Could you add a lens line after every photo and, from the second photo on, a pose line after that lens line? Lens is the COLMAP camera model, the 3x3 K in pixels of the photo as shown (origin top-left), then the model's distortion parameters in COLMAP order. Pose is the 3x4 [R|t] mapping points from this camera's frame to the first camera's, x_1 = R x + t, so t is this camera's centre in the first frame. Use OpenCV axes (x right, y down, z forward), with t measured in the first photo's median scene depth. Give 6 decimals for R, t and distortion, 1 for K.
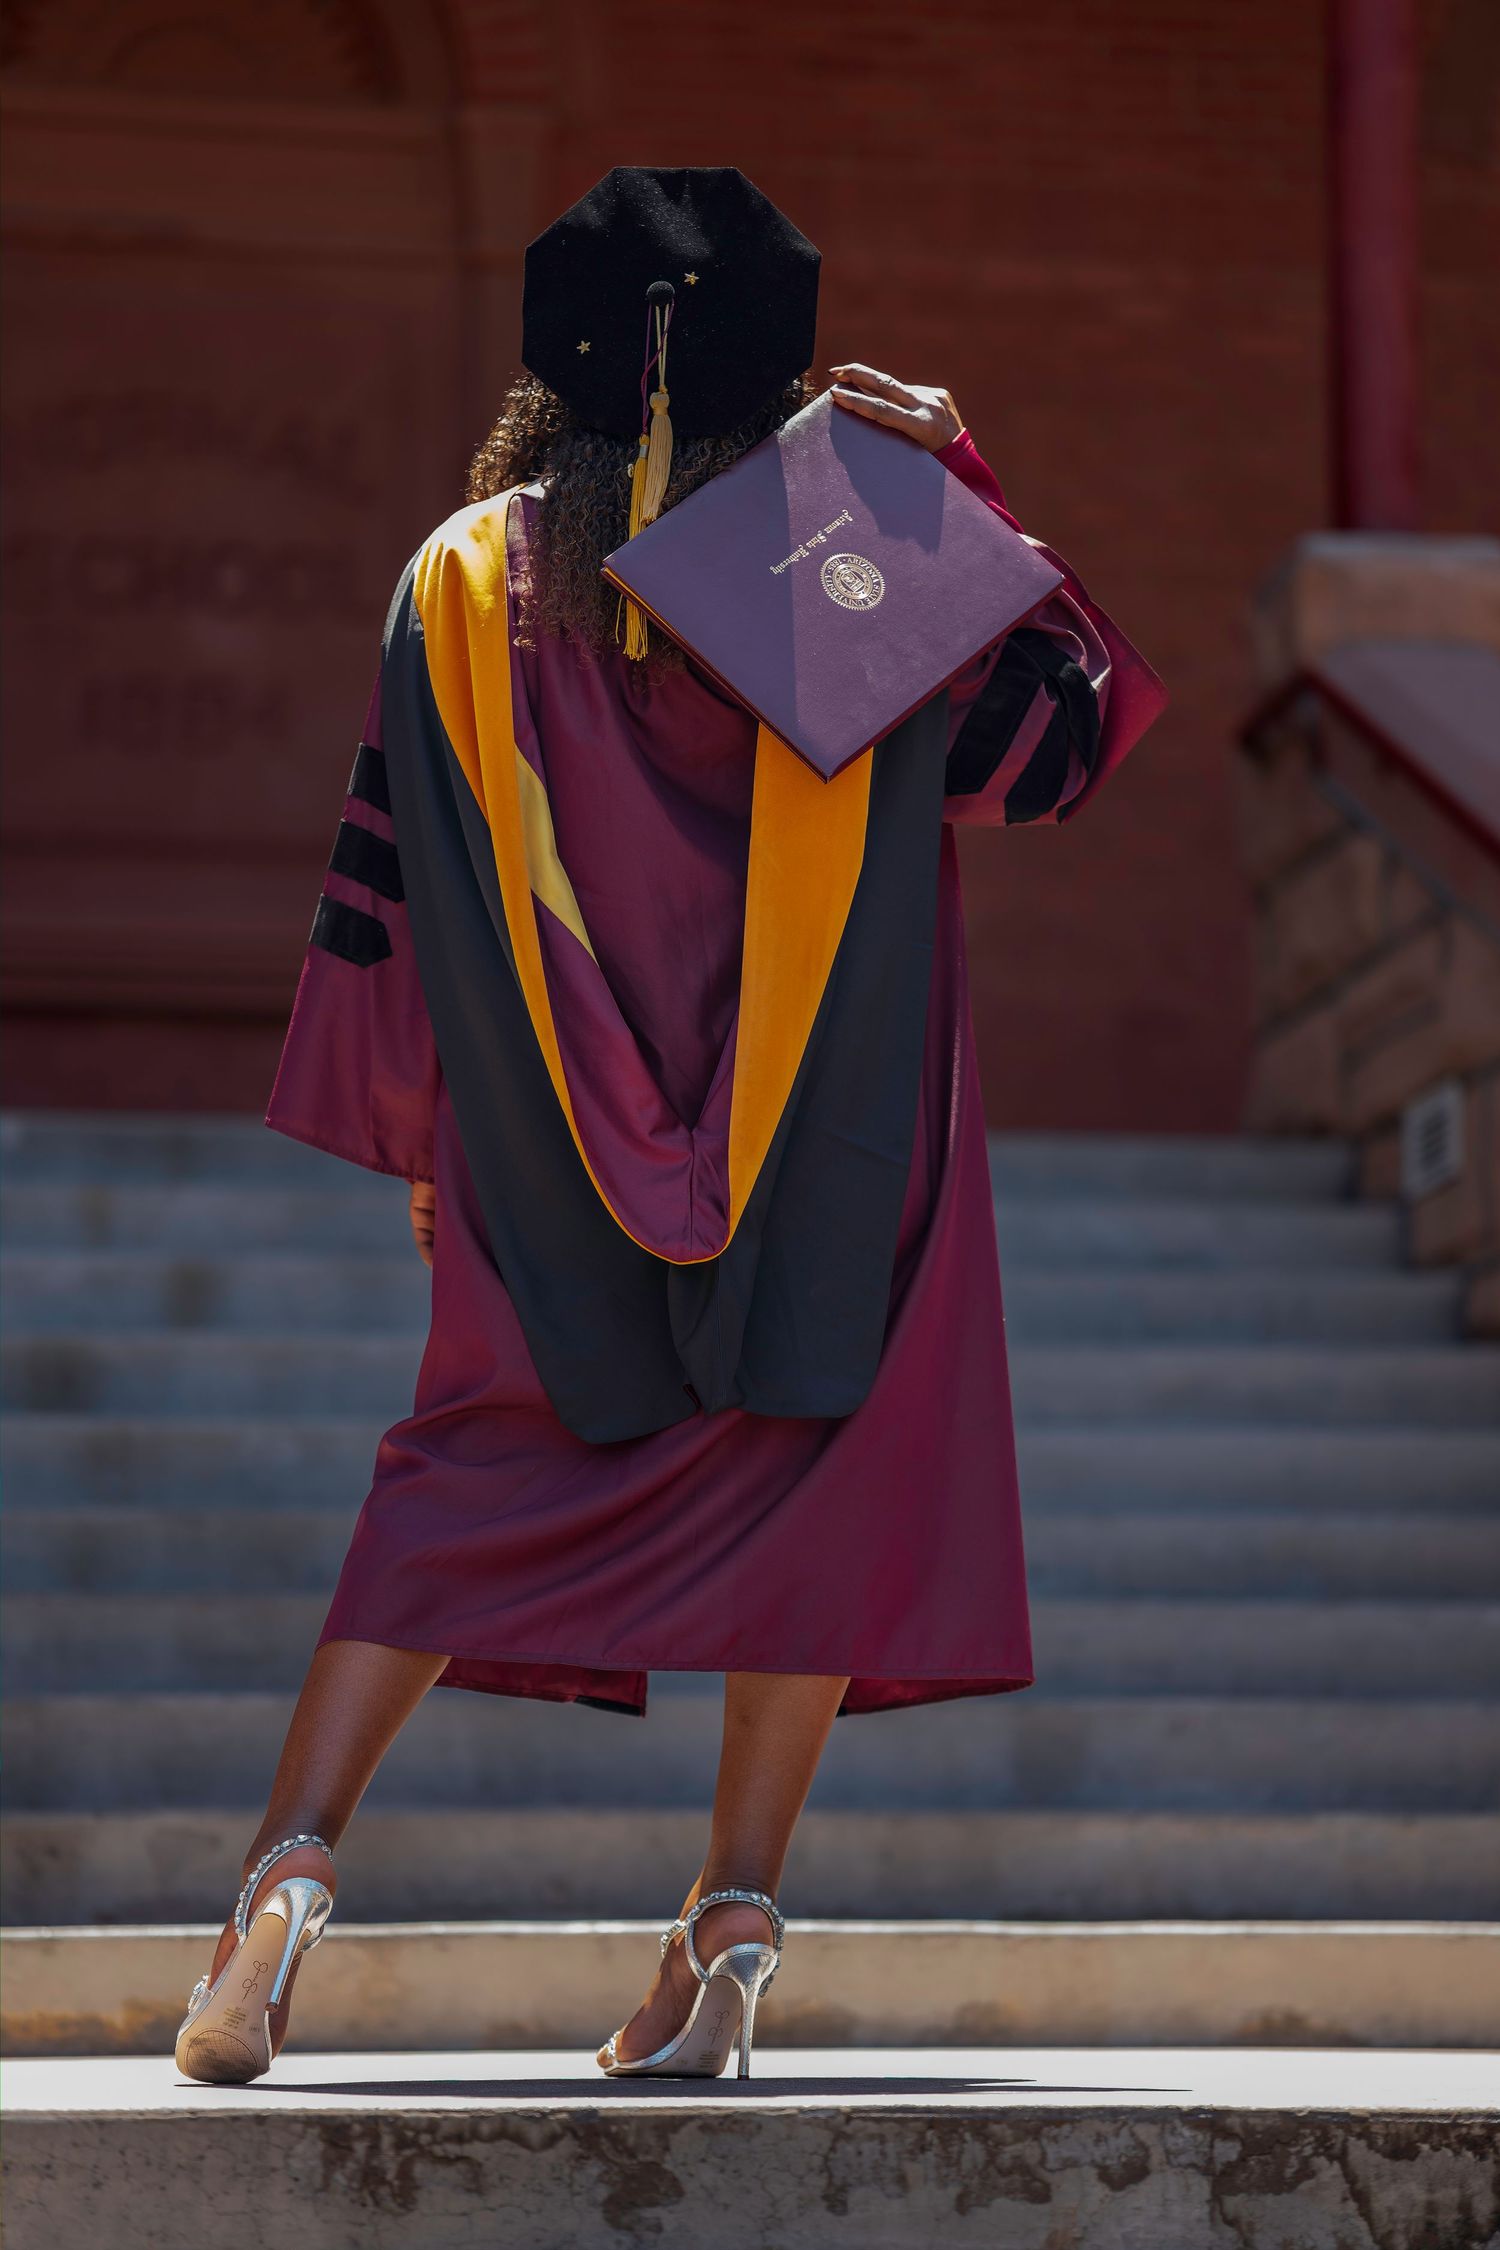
lens RADIAL K [[5594.9, 0, 750.0], [0, 5594.9, 1125.0], [0, 0, 1]] dist [0.390538, 0.299544]
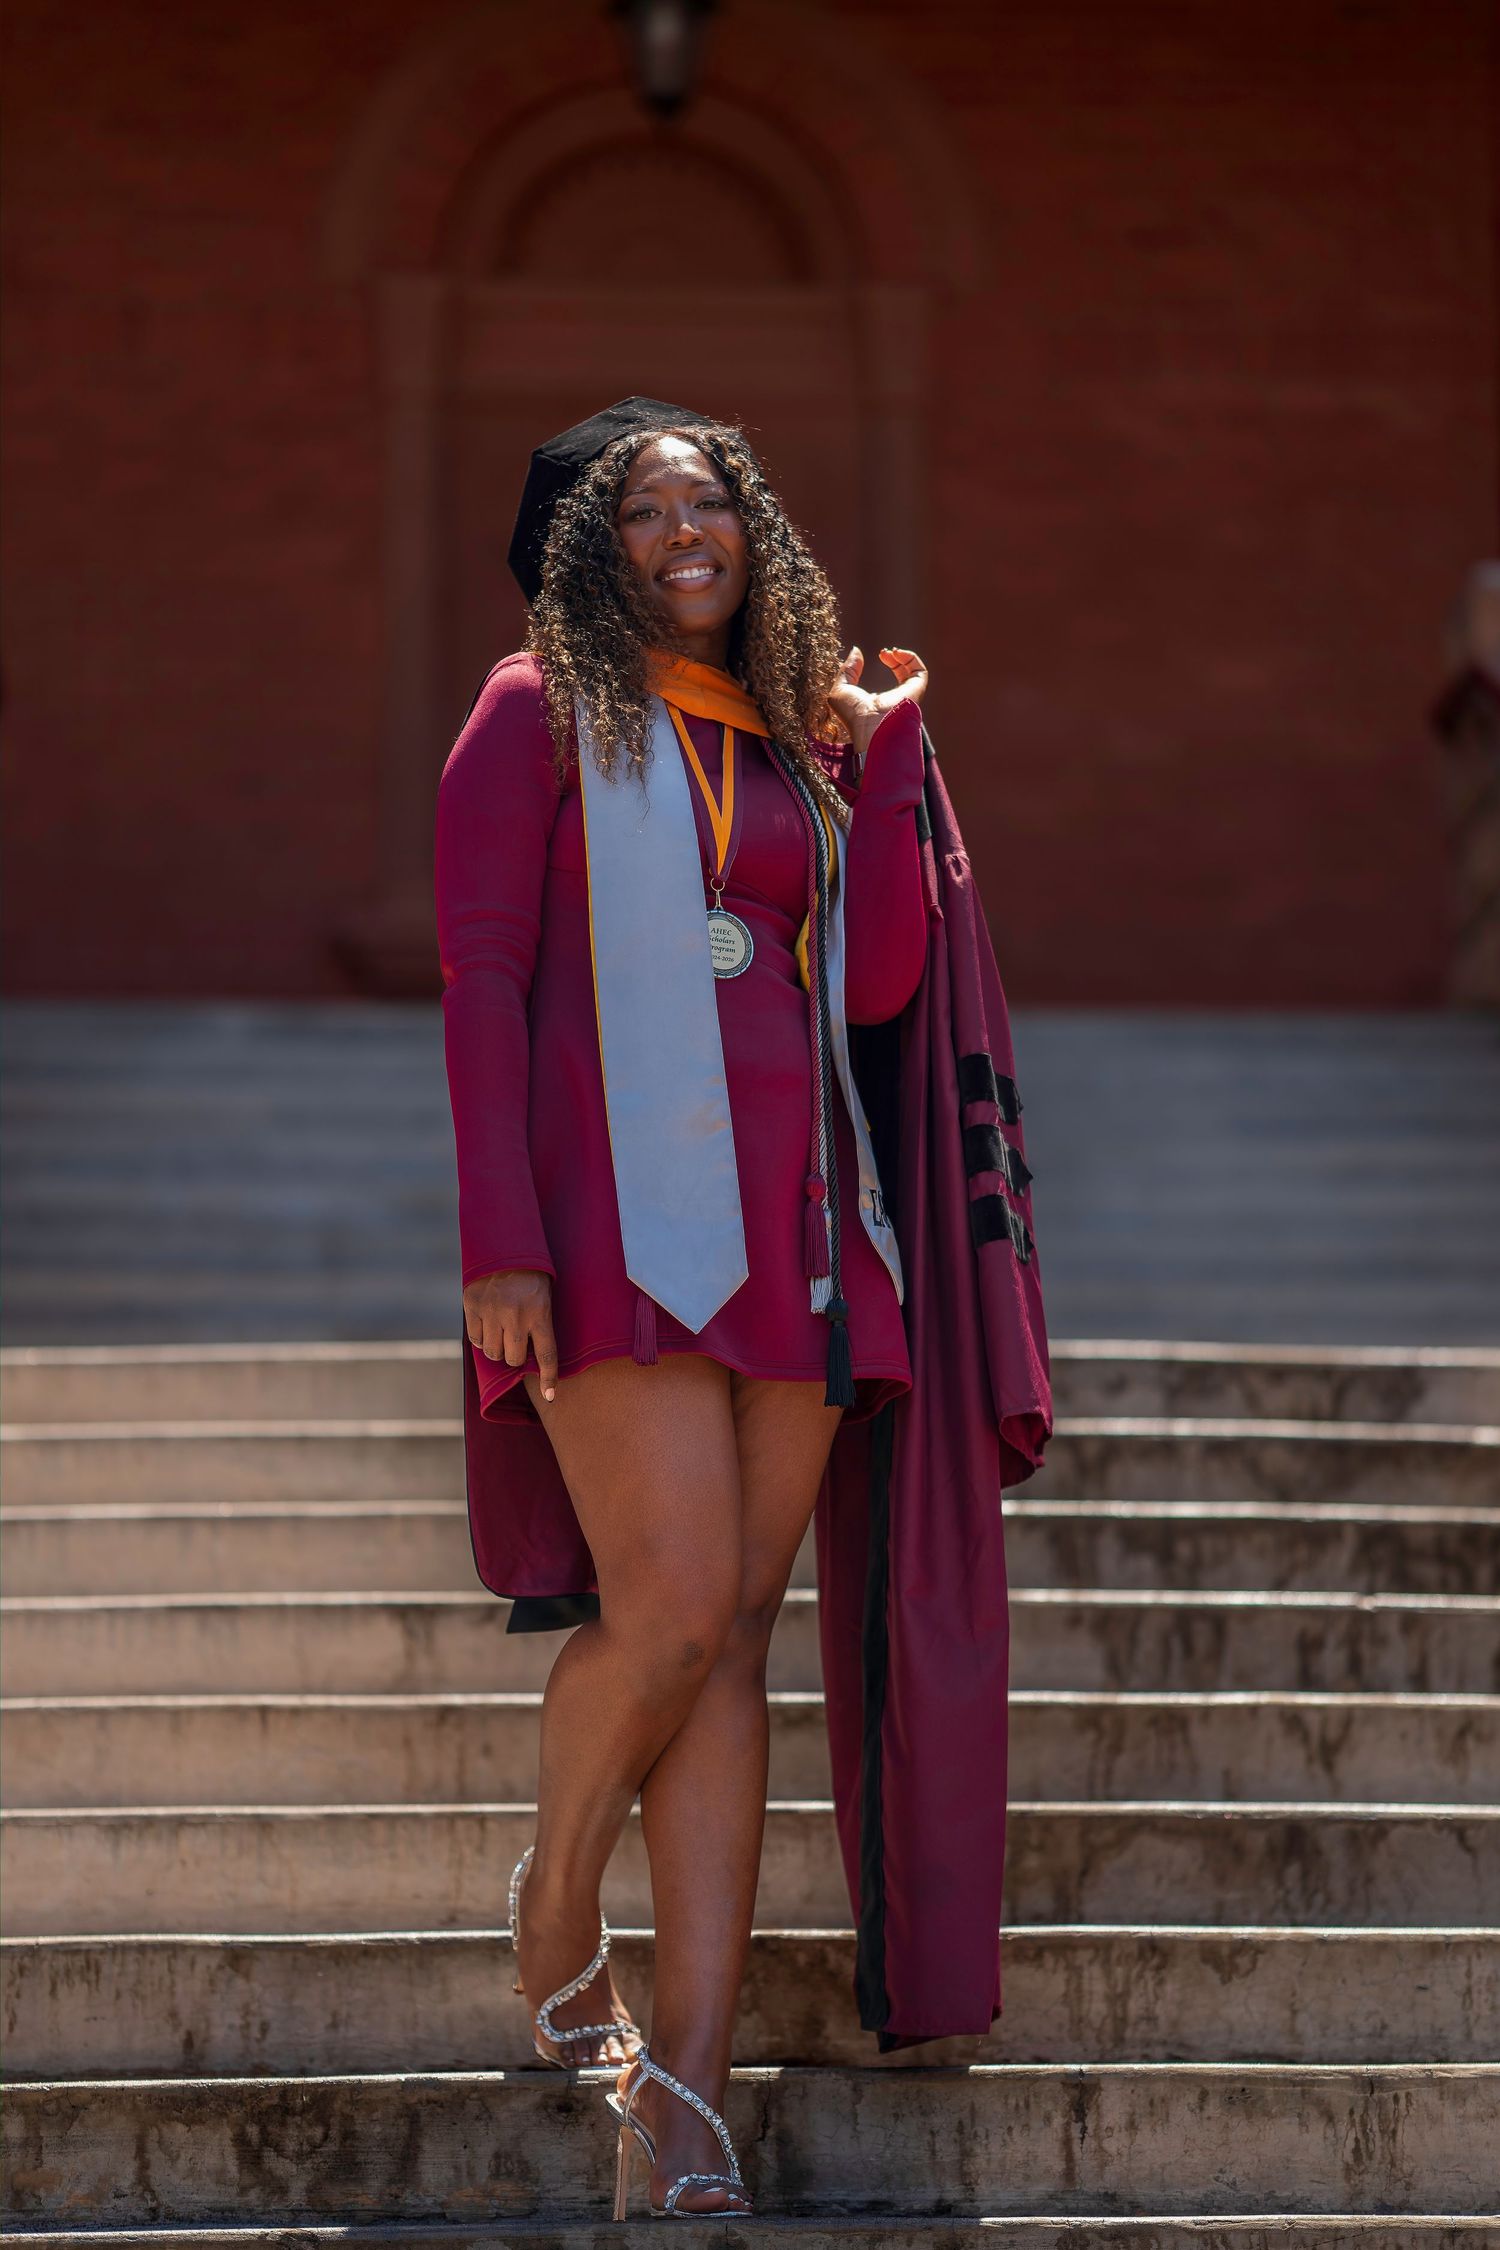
lens RADIAL K [[5335.4, 0, 769.1], [0, 5335.4, 1157.1], [0, 0, 1]] dist [0.409623, -0.340023]
pose [[0.995437, -0.023469, -0.092489, 0.074754], [0.021083, 0.999421, -0.026687, 0.101436], [0.093062, 0.024615, 0.995356, -0.426783]]
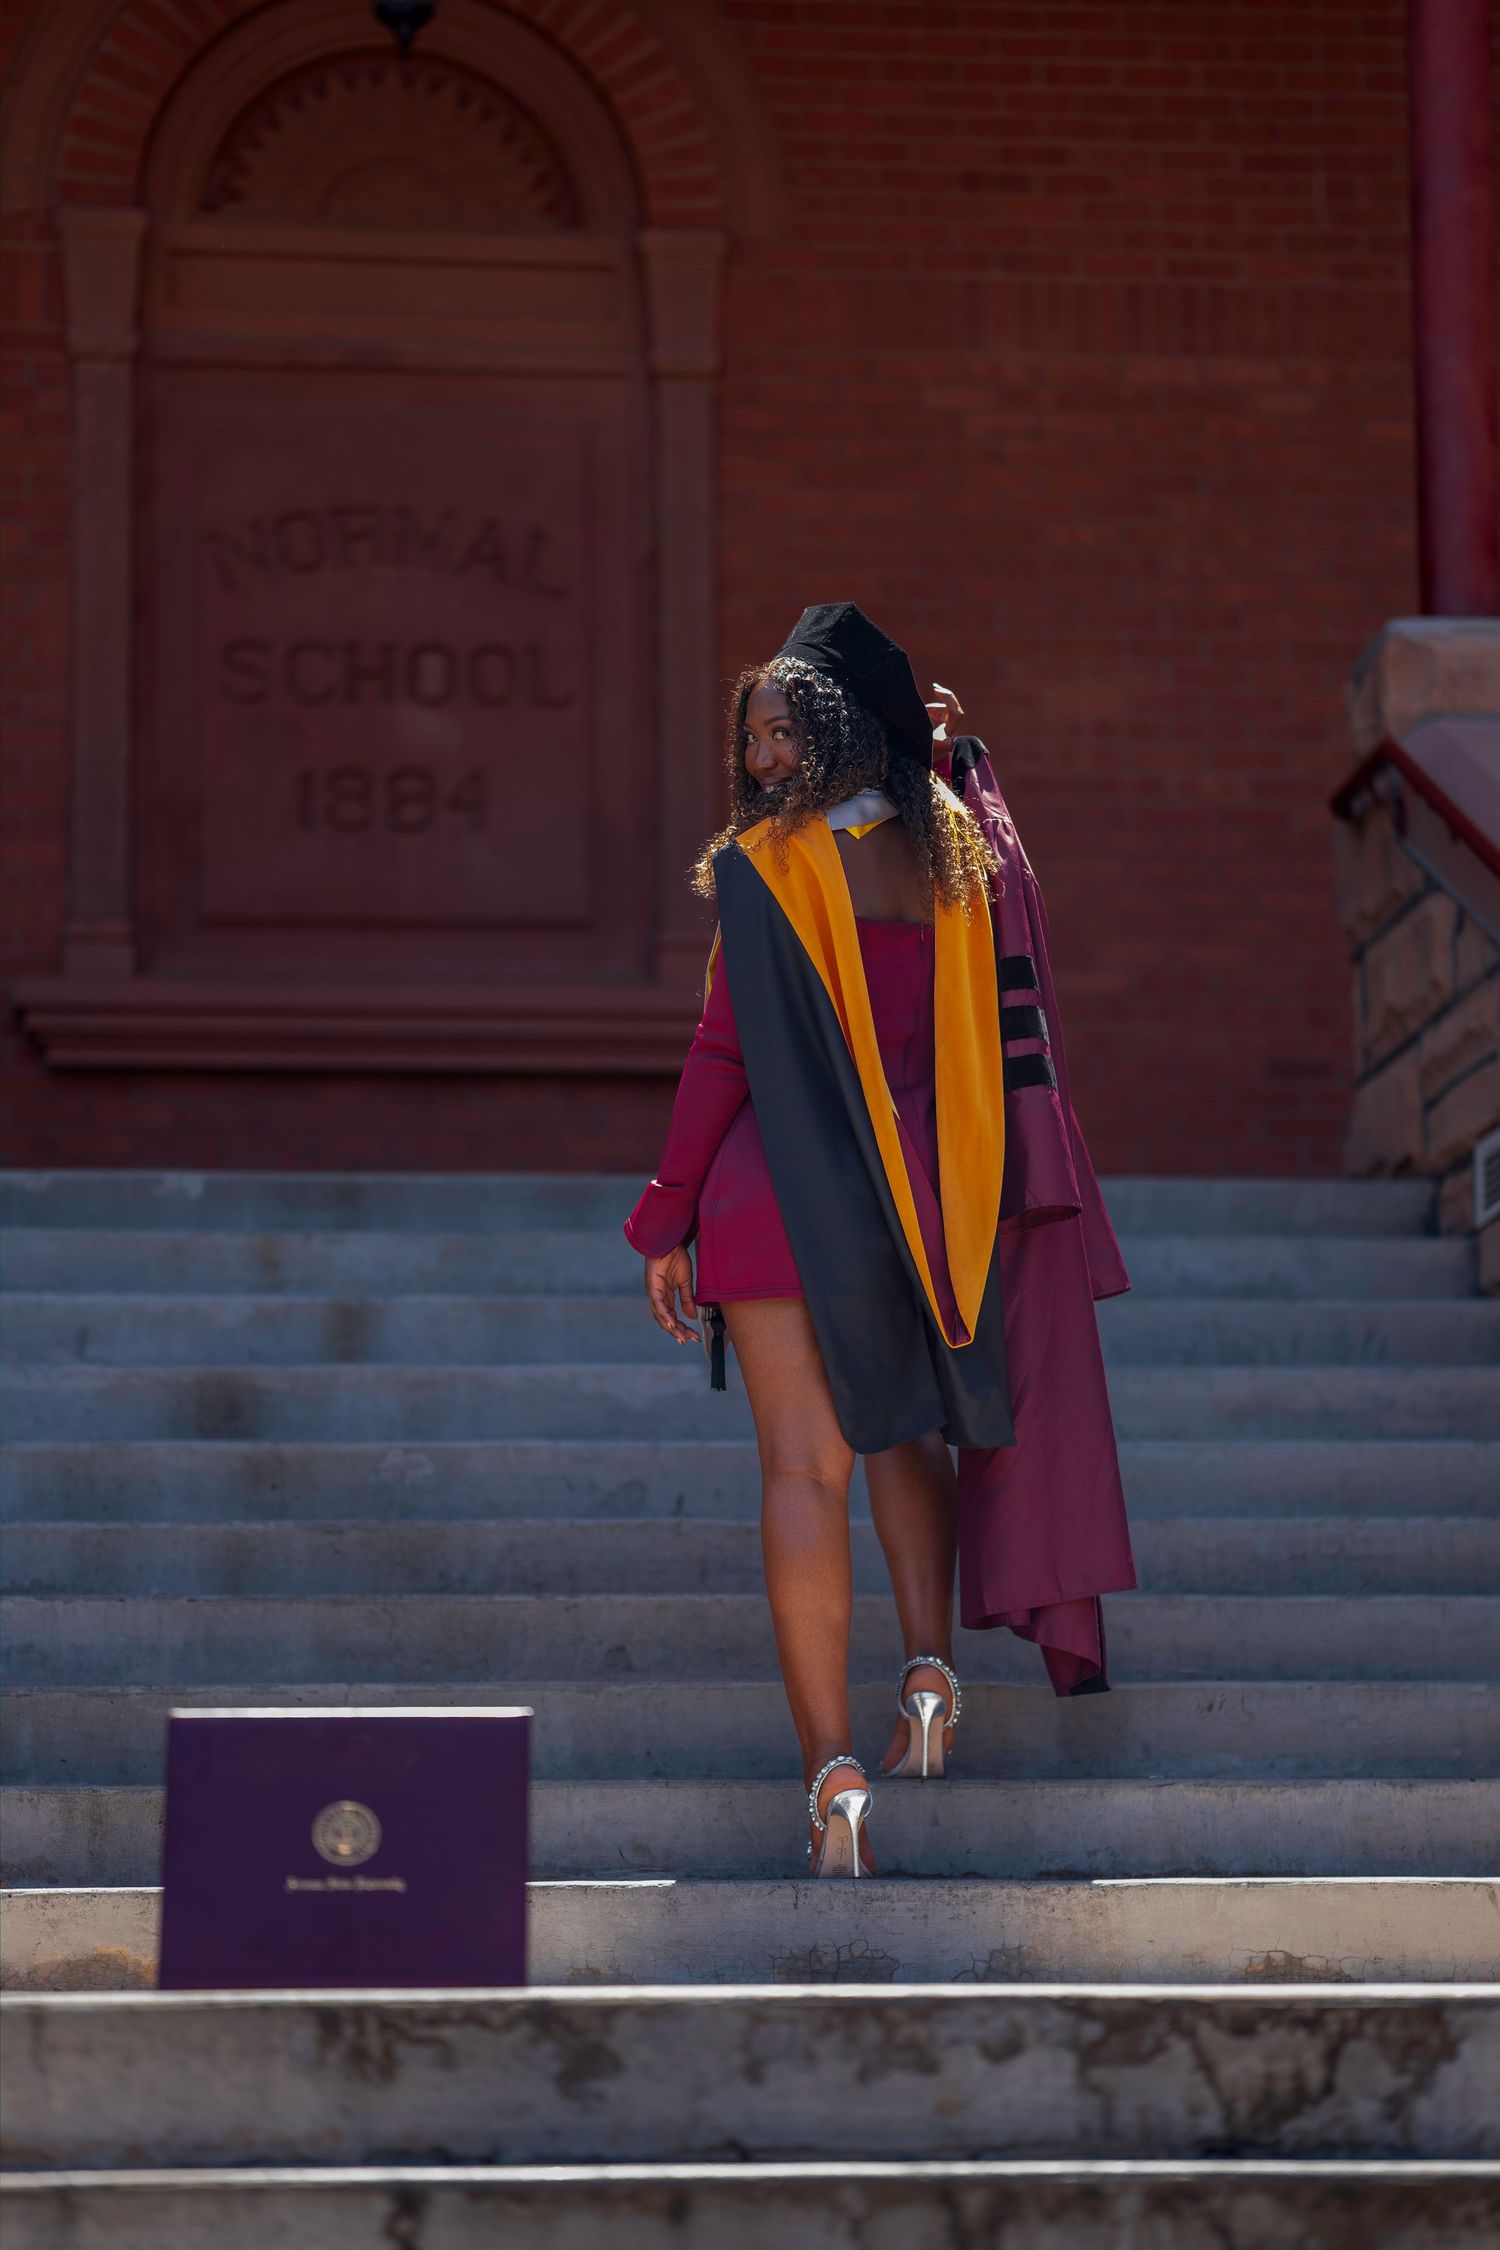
lens RADIAL K [[5465.7, 0, 764.5], [0, 5465.7, 1154.7], [0, 0, 1]] dist [0.351105, 0.596165]
pose [[0.998511, -0.014840, -0.052494, 0.052052], [0.014601, 0.999881, -0.004924, 0.002851], [0.052561, 0.004150, 0.998609, -0.094463]]
